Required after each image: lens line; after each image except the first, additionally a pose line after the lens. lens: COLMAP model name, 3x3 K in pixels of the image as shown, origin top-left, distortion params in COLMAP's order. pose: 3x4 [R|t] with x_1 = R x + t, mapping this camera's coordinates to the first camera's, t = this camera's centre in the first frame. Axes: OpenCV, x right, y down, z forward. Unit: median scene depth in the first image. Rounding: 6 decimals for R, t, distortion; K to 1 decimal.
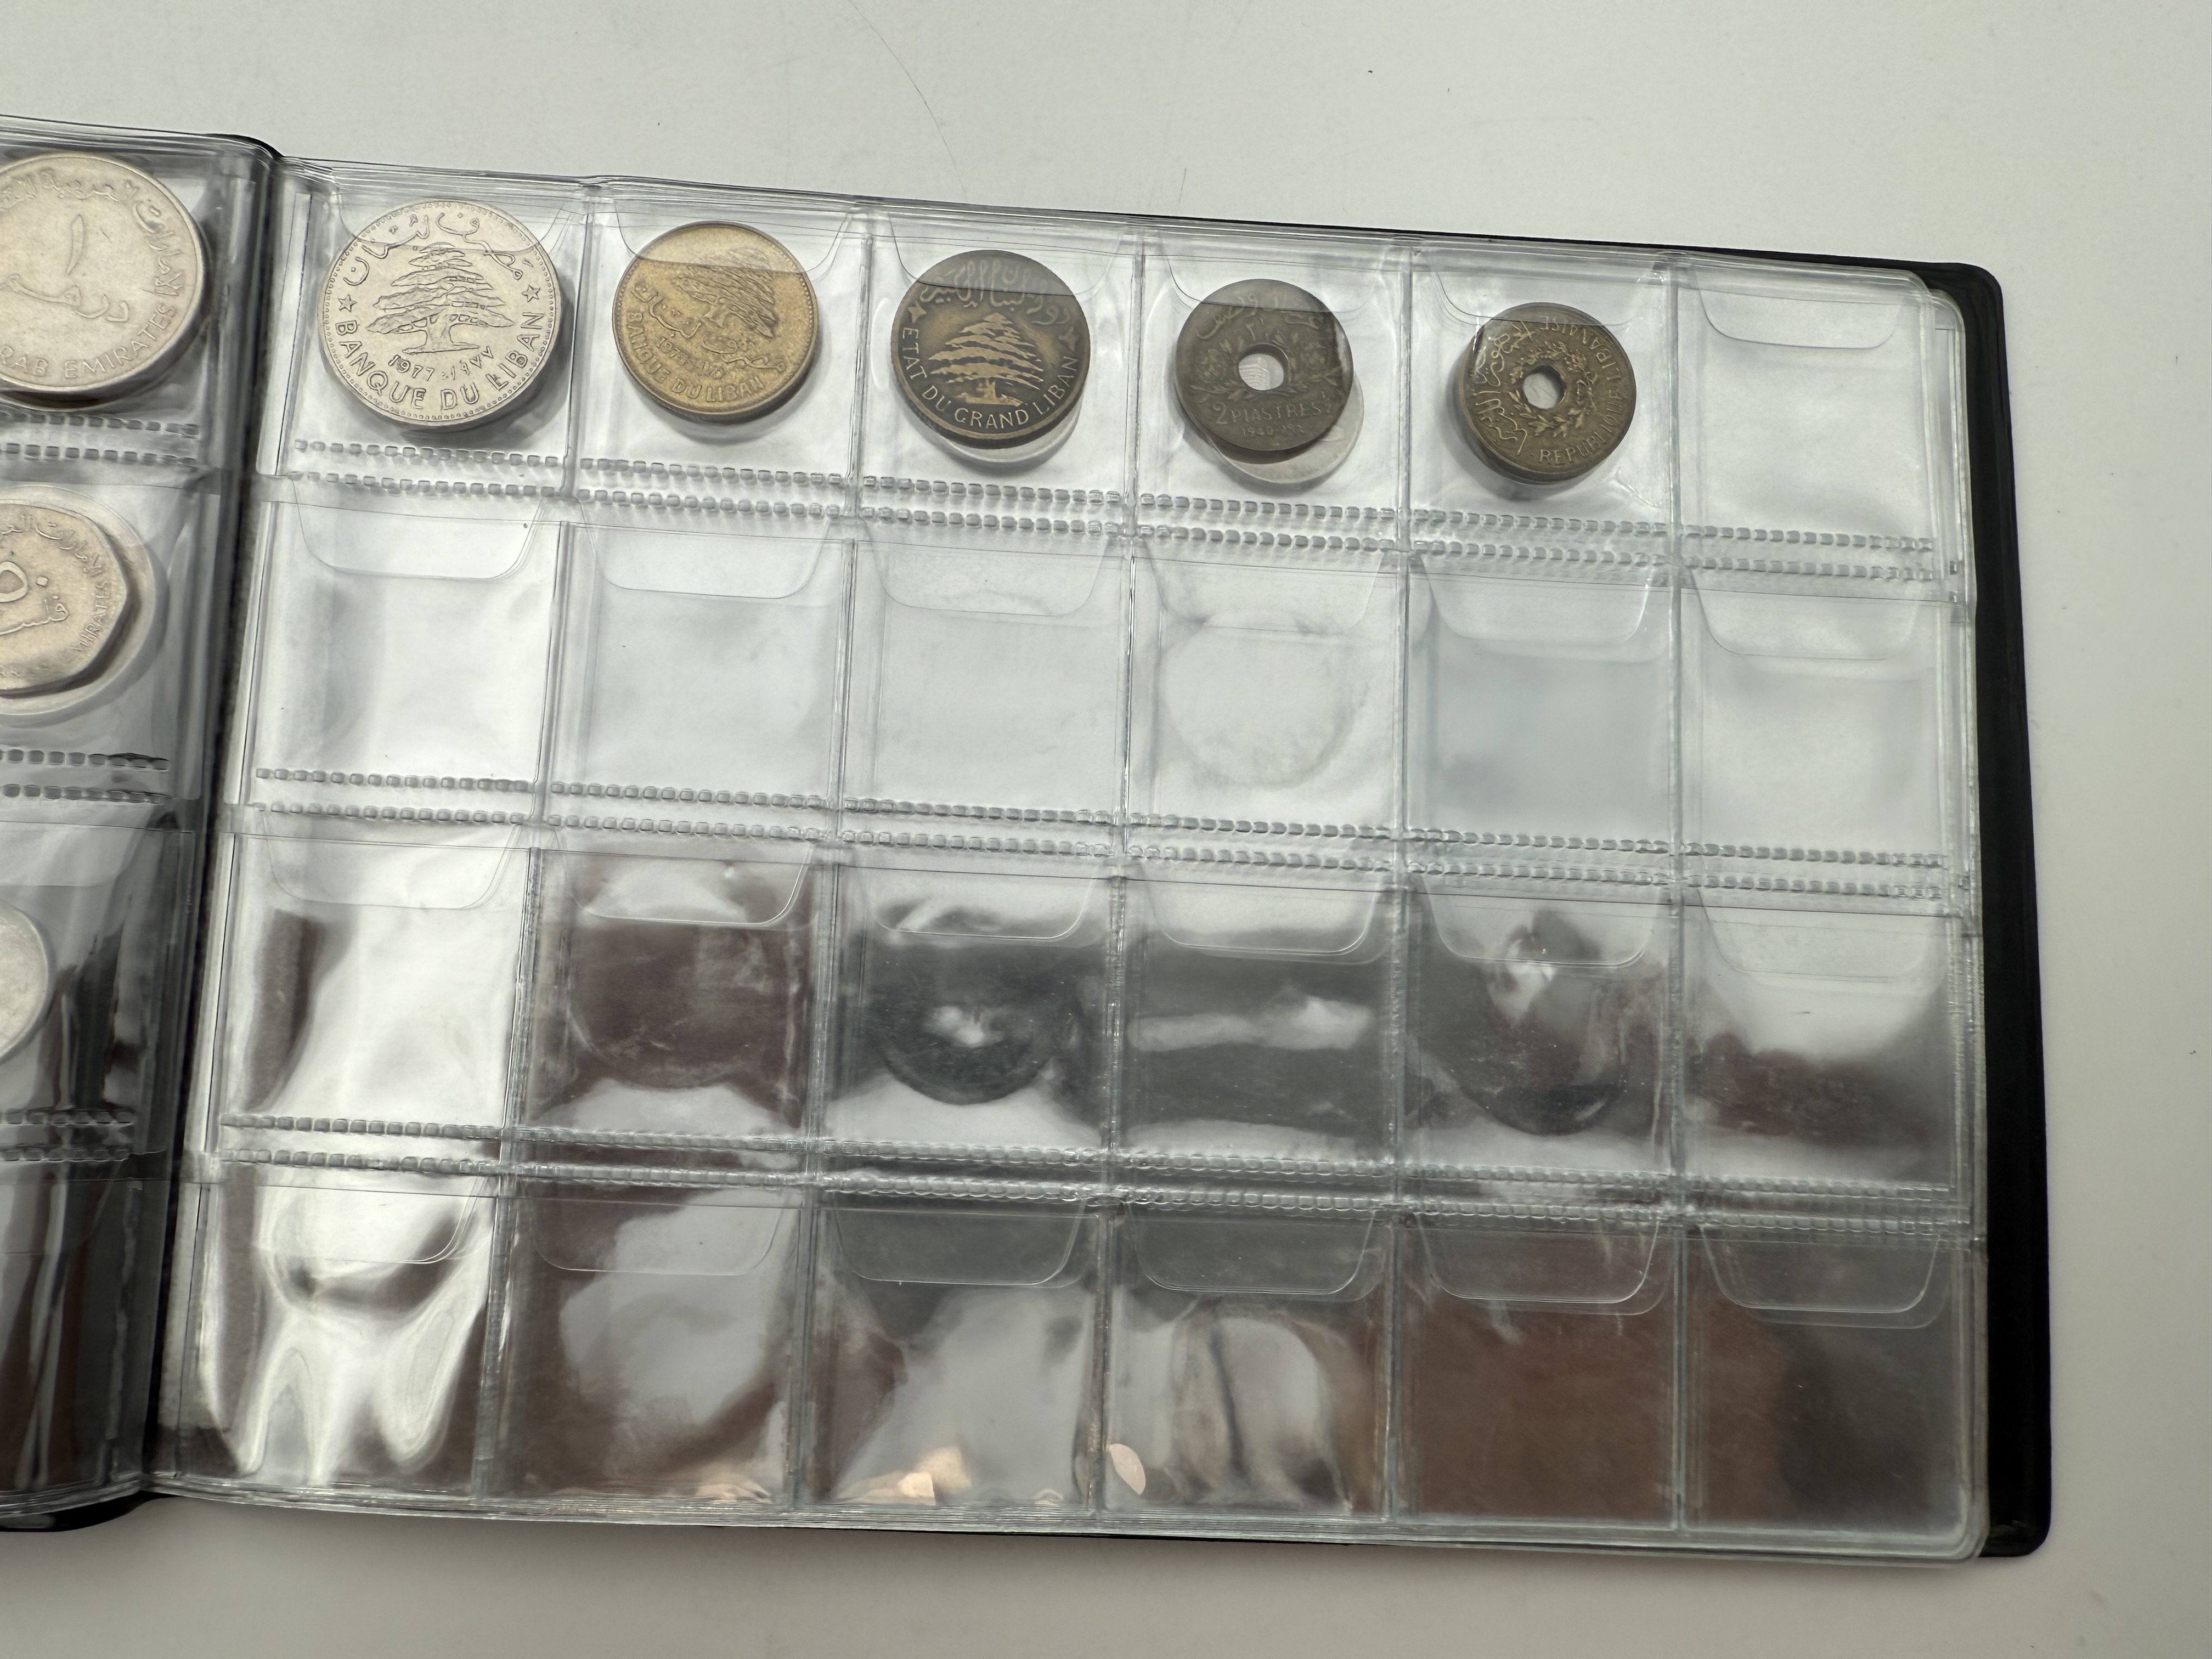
lens RADIAL K [[1553.6, 0, 398.1], [0, 1553.6, 870.2], [0, 0, 1]] dist [0.003120, 0.005565]
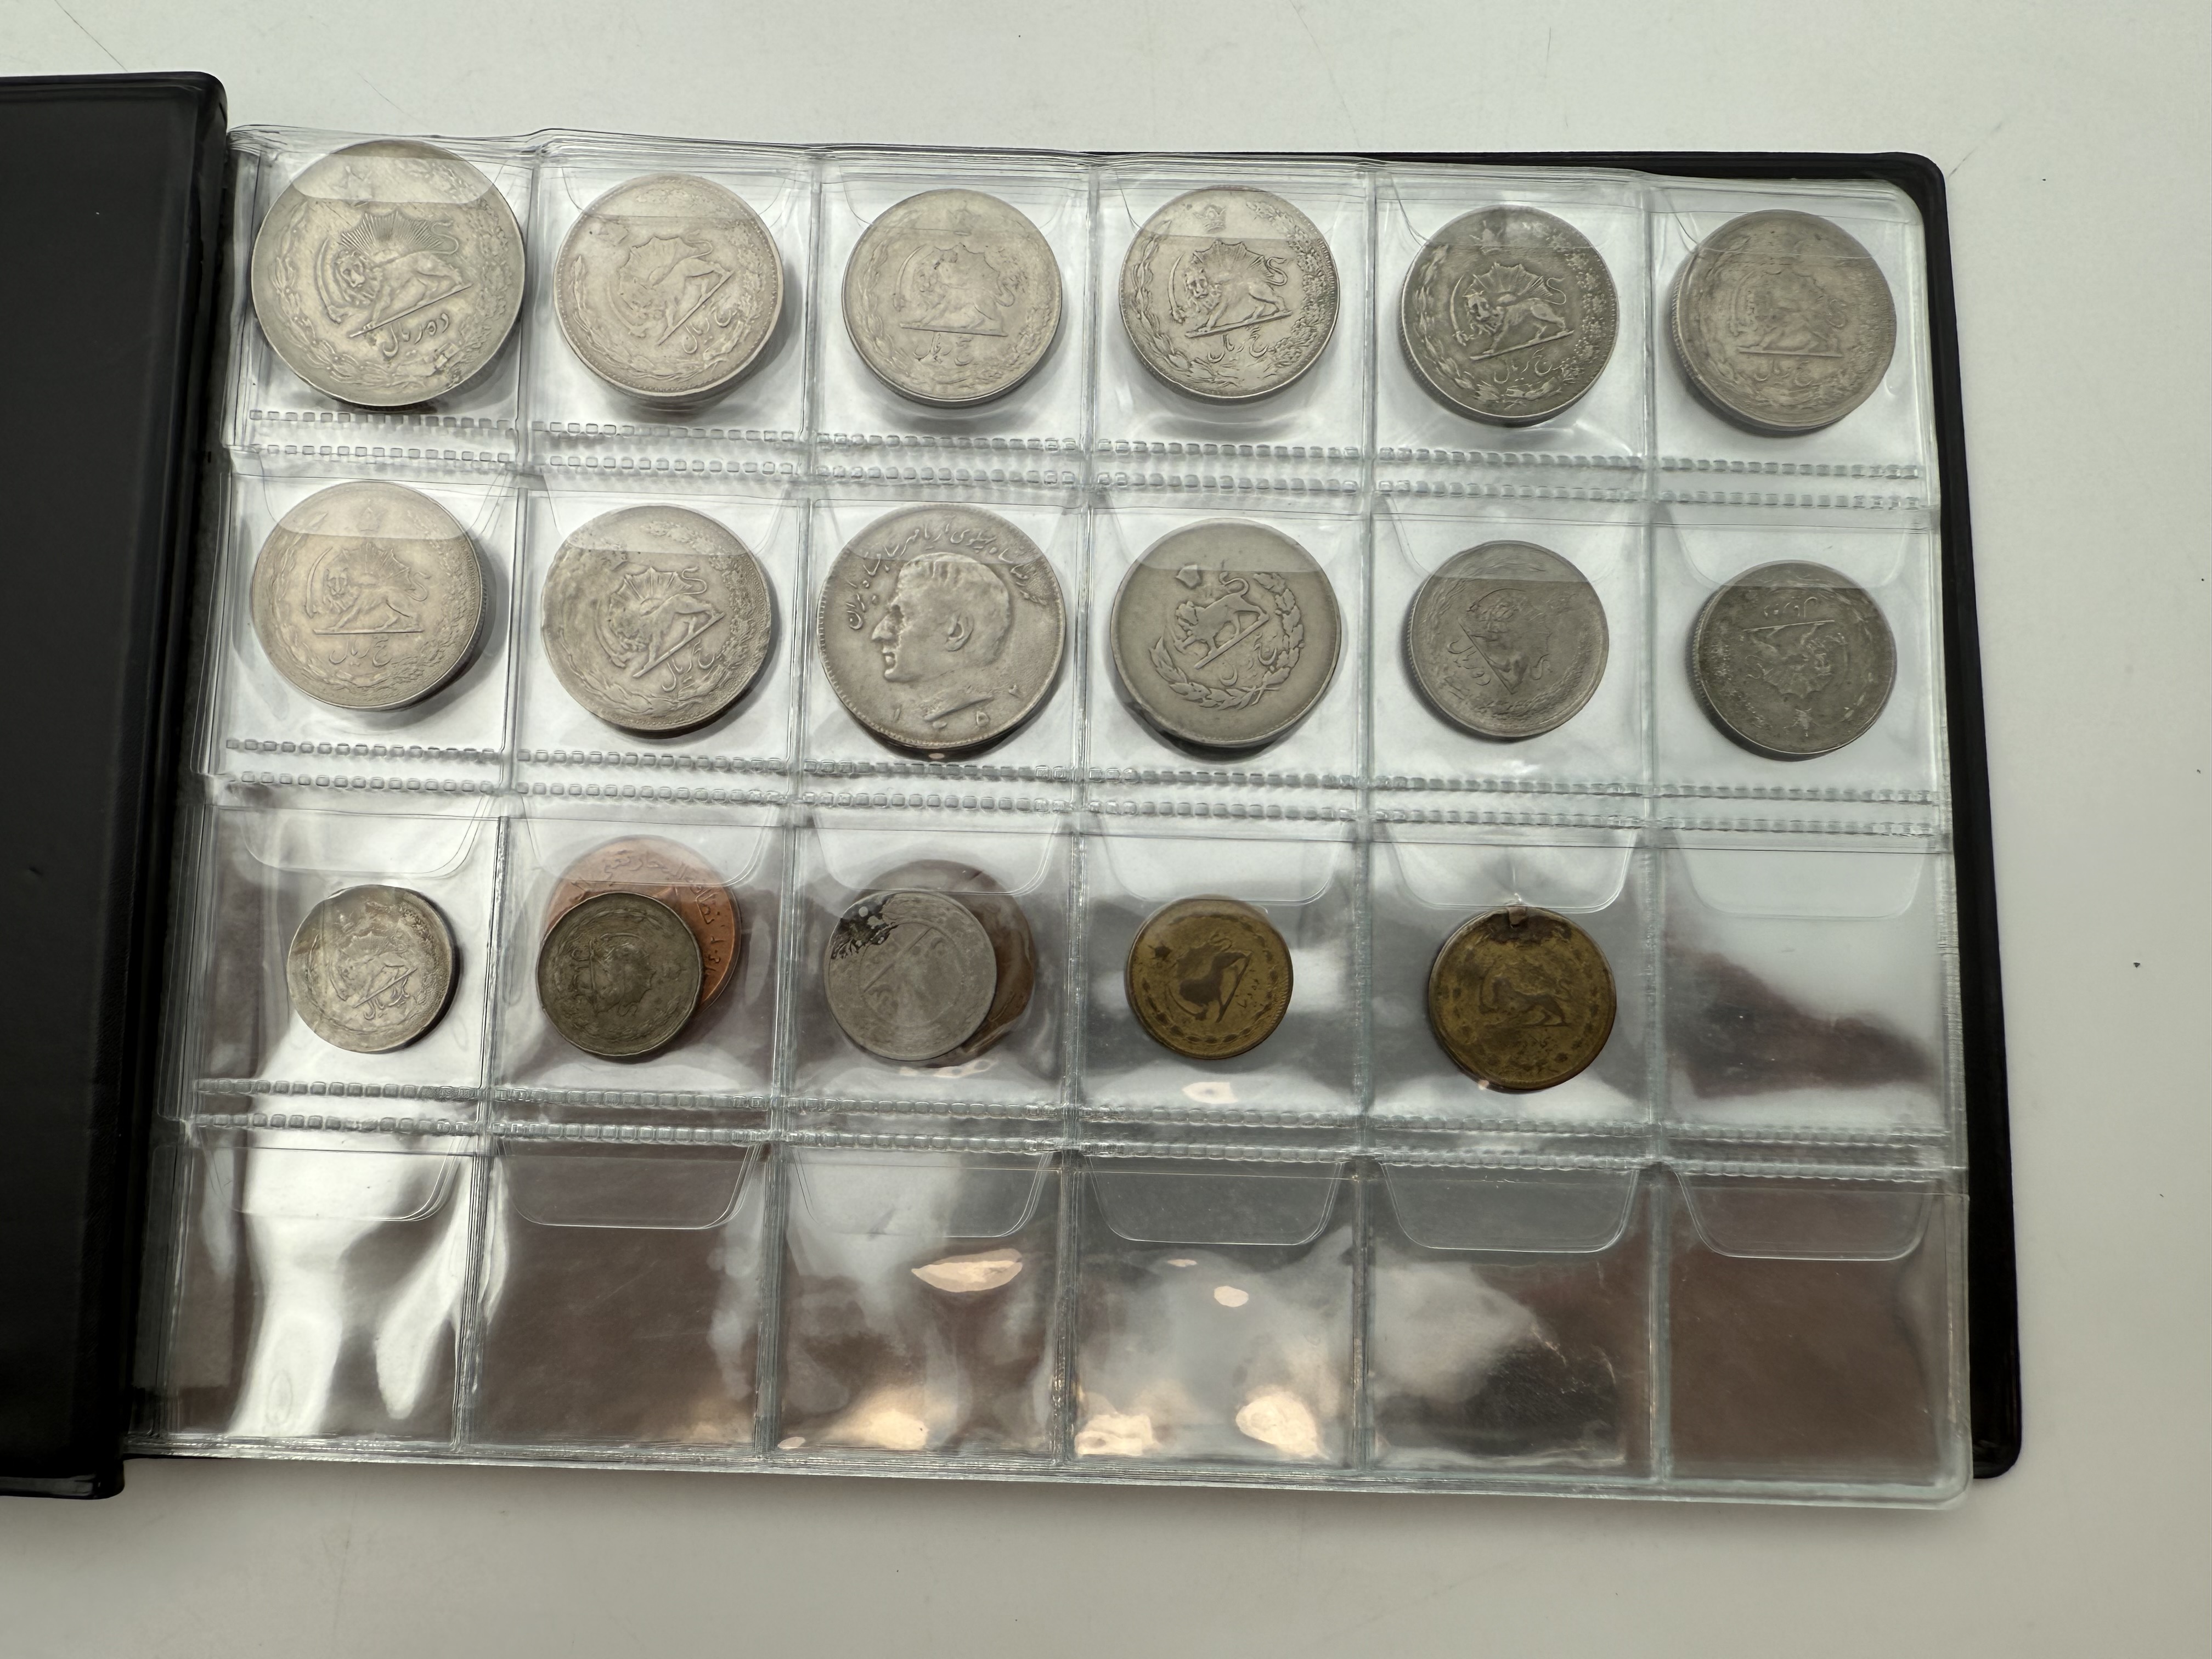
lens RADIAL K [[1517.4, 0, 1103.2], [0, 1517.4, 904.8], [0, 0, 1]] dist [0.041221, 0.001187]
pose [[0.997481, -0.019024, -0.068333, 0.546028], [0.021117, 0.999326, 0.030037, 0.022195], [0.067716, -0.031404, 0.997210, 0.023163]]
